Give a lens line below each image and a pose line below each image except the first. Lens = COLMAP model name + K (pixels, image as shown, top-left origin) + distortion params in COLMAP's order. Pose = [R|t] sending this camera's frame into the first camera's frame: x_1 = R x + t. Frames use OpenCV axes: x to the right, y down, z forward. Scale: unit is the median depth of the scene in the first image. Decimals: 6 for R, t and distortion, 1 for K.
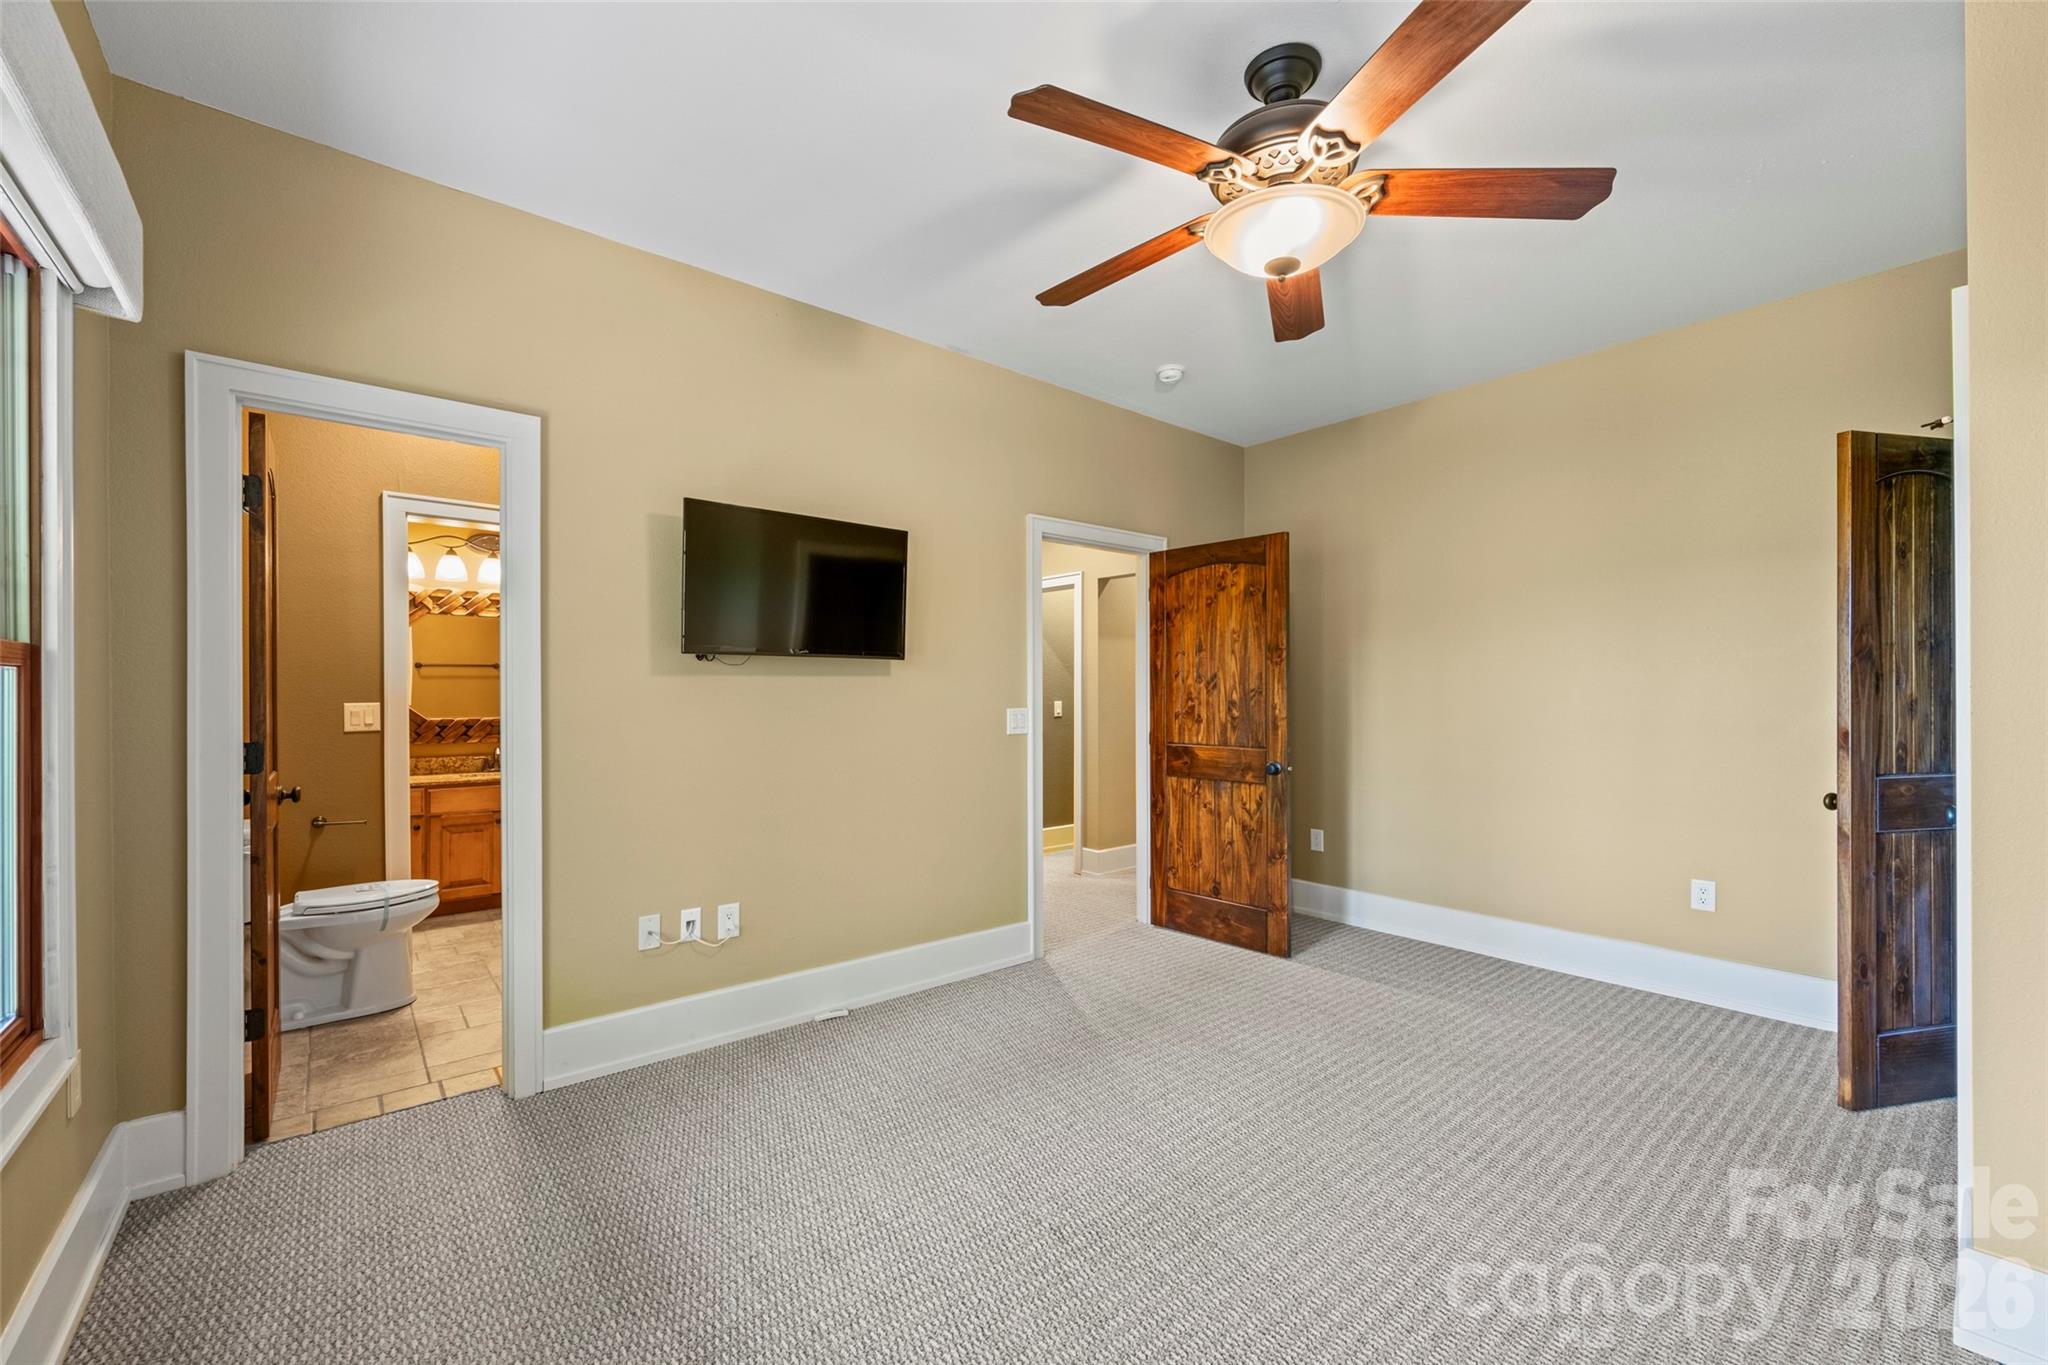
lens RADIAL K [[801.3, 0, 1031.7], [0, 801.3, 680.0], [0, 0, 1]] dist [-0.006568, 0.000183]
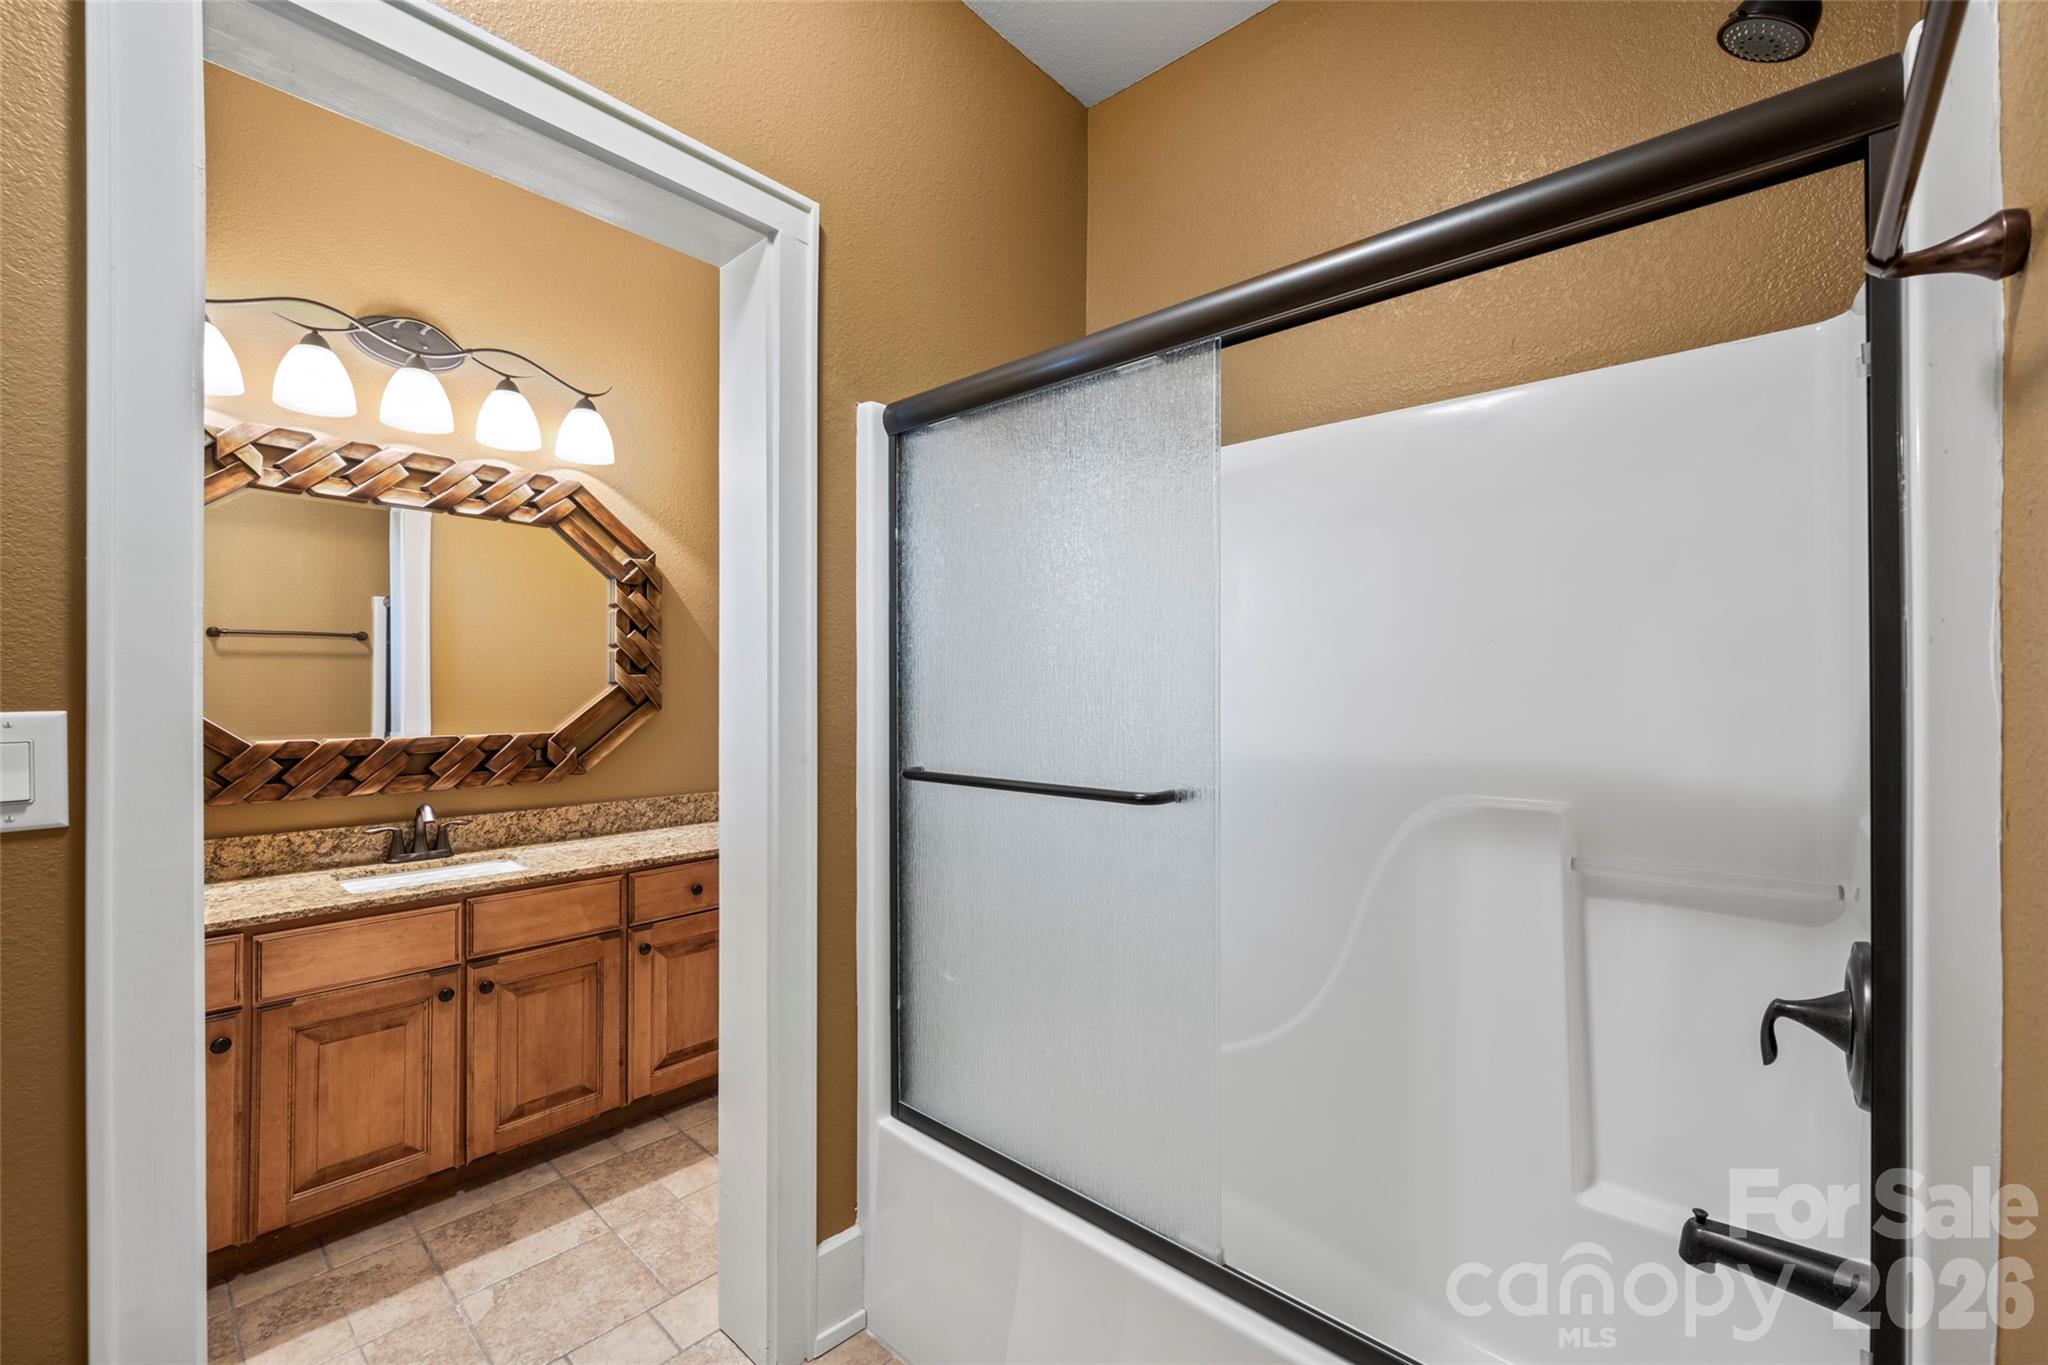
lens RADIAL K [[801.3, 0, 1007.1], [0, 801.3, 680.2], [0, 0, 1]] dist [-0.006568, 0.000183]
pose [[0.990909, 0.008798, 0.134245, -0.425856], [-0.009365, 0.999950, 0.003590, 0.012019], [-0.134206, -0.004814, 0.990942, 0.542271]]
